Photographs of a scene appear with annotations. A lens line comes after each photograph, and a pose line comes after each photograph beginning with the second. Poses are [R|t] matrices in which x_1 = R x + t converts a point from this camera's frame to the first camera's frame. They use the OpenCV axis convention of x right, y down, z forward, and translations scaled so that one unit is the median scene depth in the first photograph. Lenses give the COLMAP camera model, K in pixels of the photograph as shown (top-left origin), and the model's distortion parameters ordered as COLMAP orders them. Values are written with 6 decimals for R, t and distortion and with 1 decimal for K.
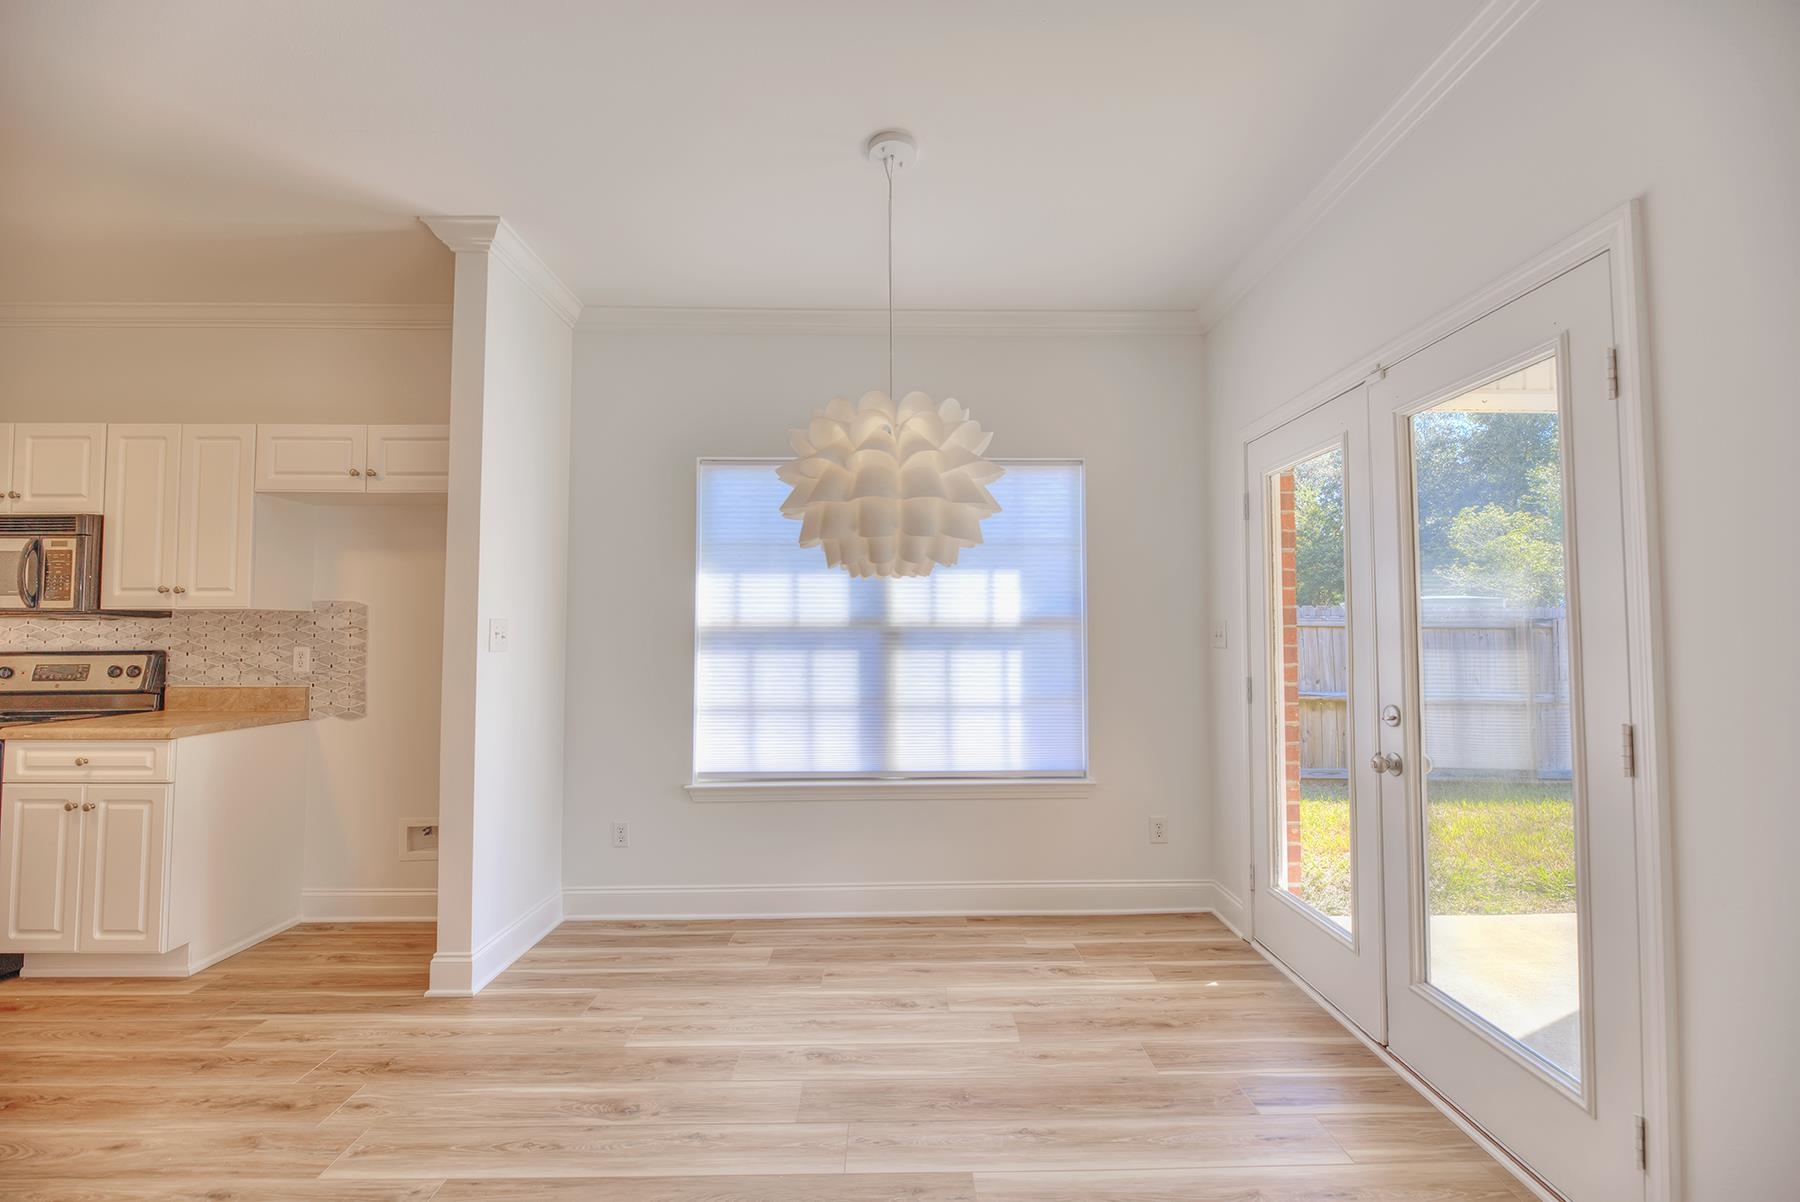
lens RADIAL K [[722.4, 0, 909.9], [0, 722.4, 603.2], [0, 0, 1]] dist [-0.002124, -0.000449]
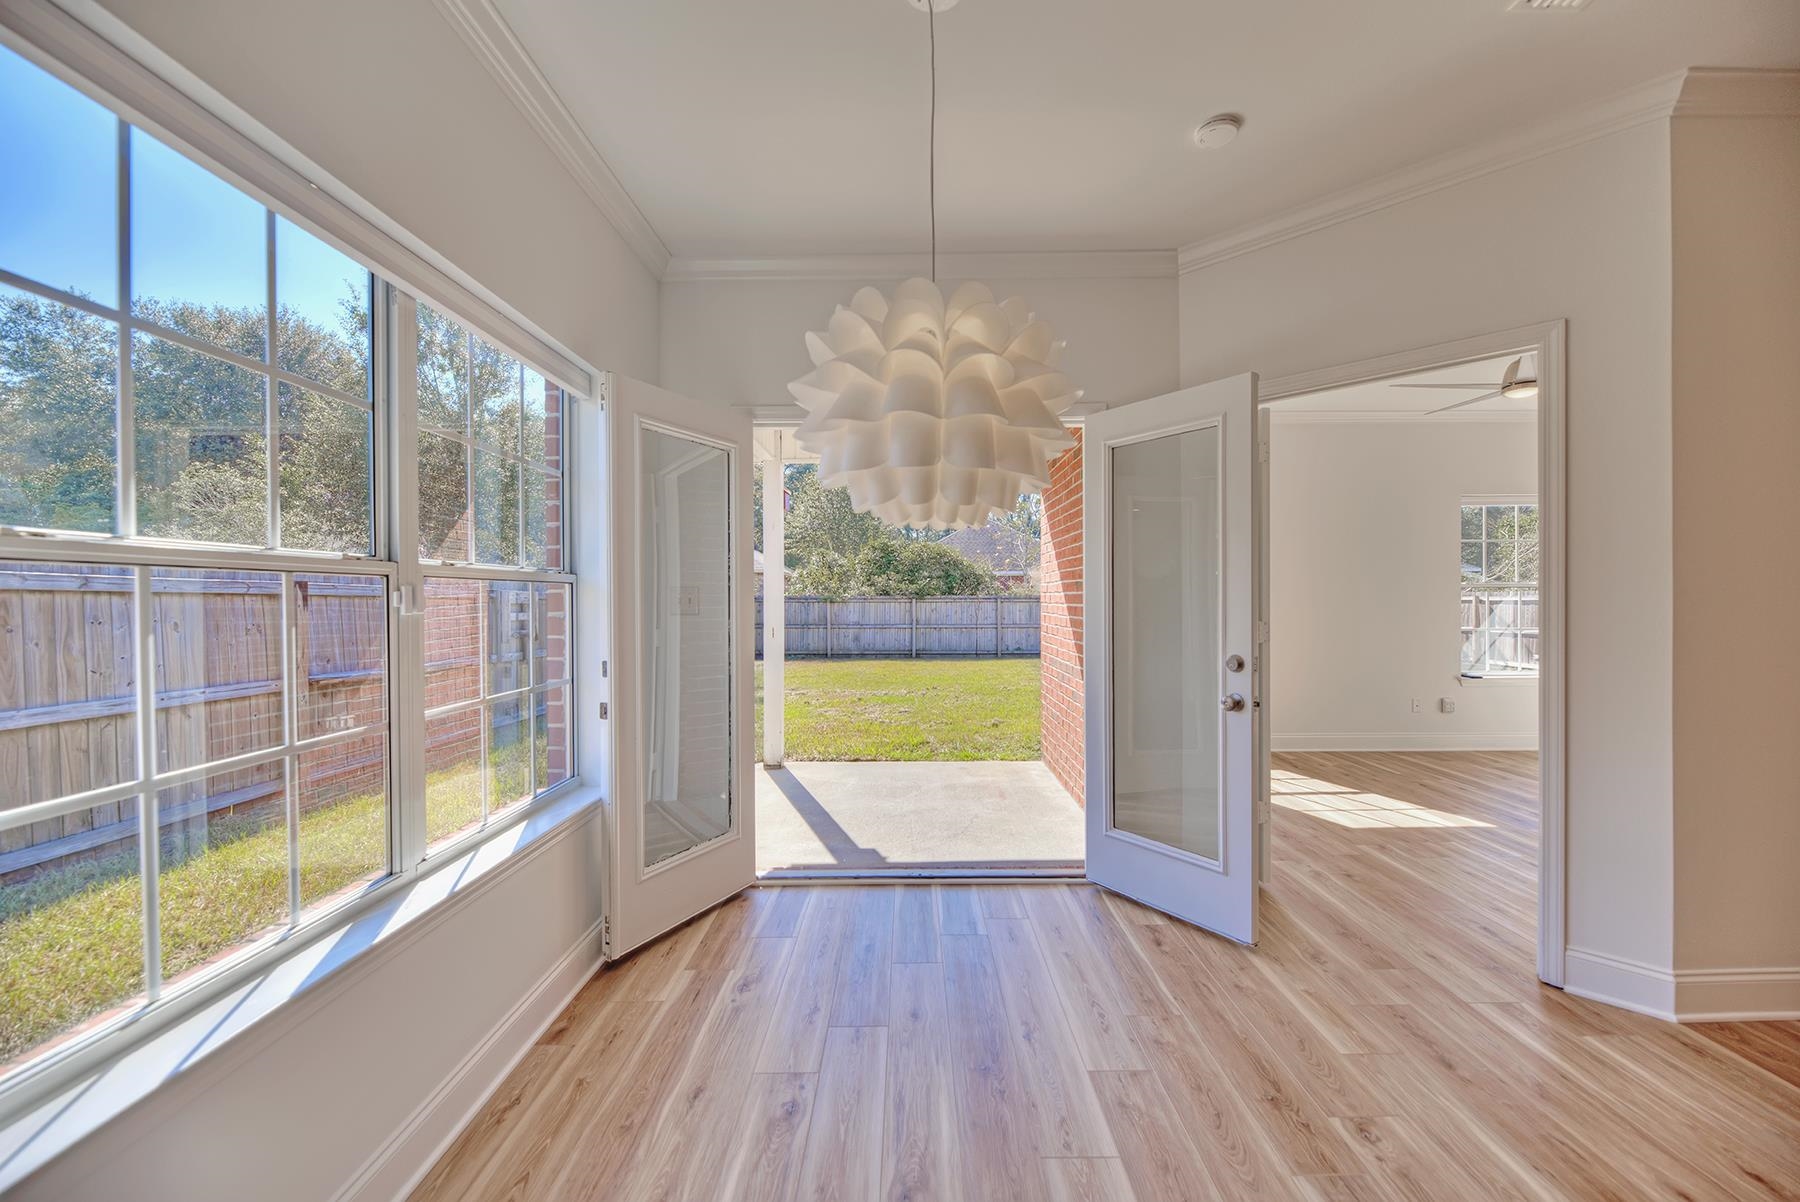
lens RADIAL K [[729.5, 0, 903.7], [0, 729.5, 599.1], [0, 0, 1]] dist [-0.001931, -0.000277]
pose [[0.024129, -0.002115, 0.999707, -0.630419], [-0.030083, 0.999543, 0.002840, 0.033244], [-0.999256, -0.030143, 0.024055, 0.762217]]
